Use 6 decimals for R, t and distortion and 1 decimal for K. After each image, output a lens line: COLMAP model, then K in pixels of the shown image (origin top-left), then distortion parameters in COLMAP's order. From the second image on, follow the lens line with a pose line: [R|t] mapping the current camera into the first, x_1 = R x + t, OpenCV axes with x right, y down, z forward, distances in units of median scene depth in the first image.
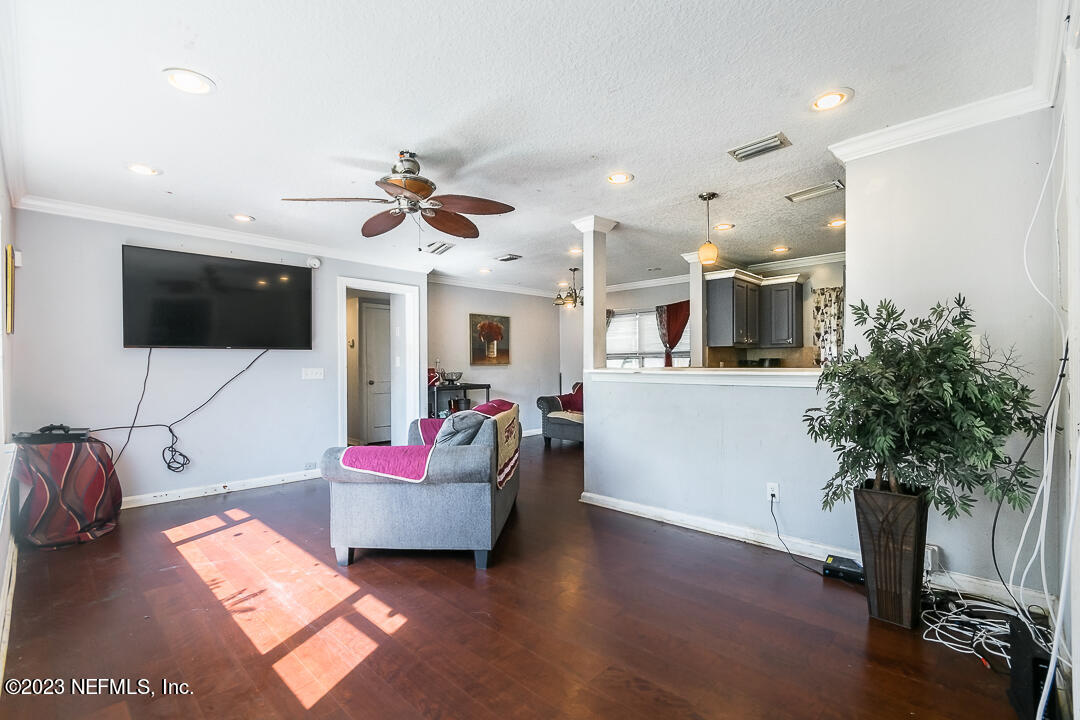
lens RADIAL K [[482.1, 0, 540.4], [0, 482.1, 368.3], [0, 0, 1]] dist [-0.000249, 0.000025]
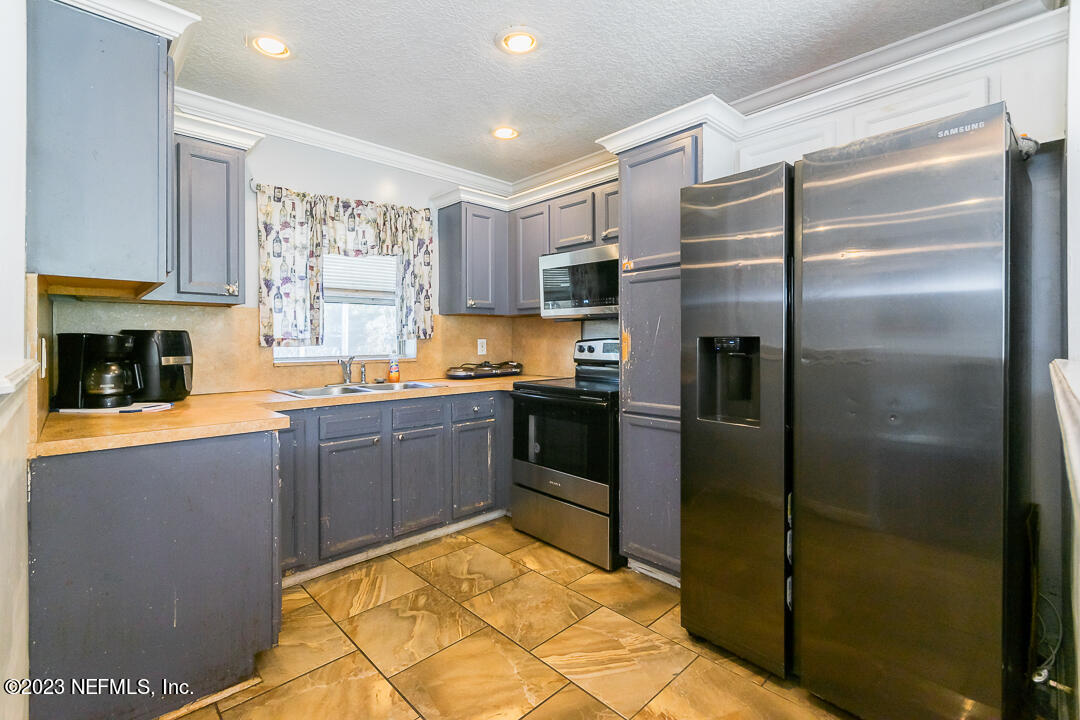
lens RADIAL K [[482.1, 0, 540.4], [0, 482.1, 368.3], [0, 0, 1]] dist [-0.000249, 0.000025]
pose [[0.043760, -0.048312, 0.997873, 0.100705], [0.006141, 0.998824, 0.048088, -0.006137], [-0.999023, 0.004024, 0.044005, 0.667428]]
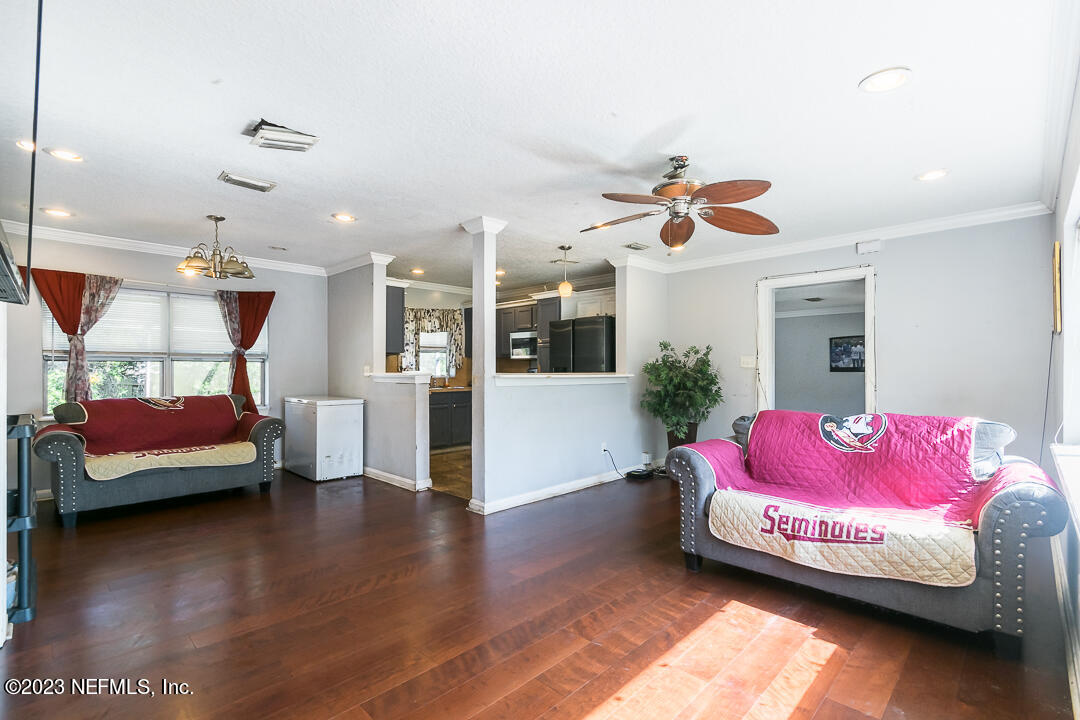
lens RADIAL K [[482.1, 0, 540.4], [0, 482.1, 368.3], [0, 0, 1]] dist [-0.000249, 0.000025]
pose [[0.021817, 0.011539, 0.999695, -0.581096], [0.005480, 0.999917, -0.011661, 0.001918], [-0.999747, 0.005733, 0.021752, 0.589450]]
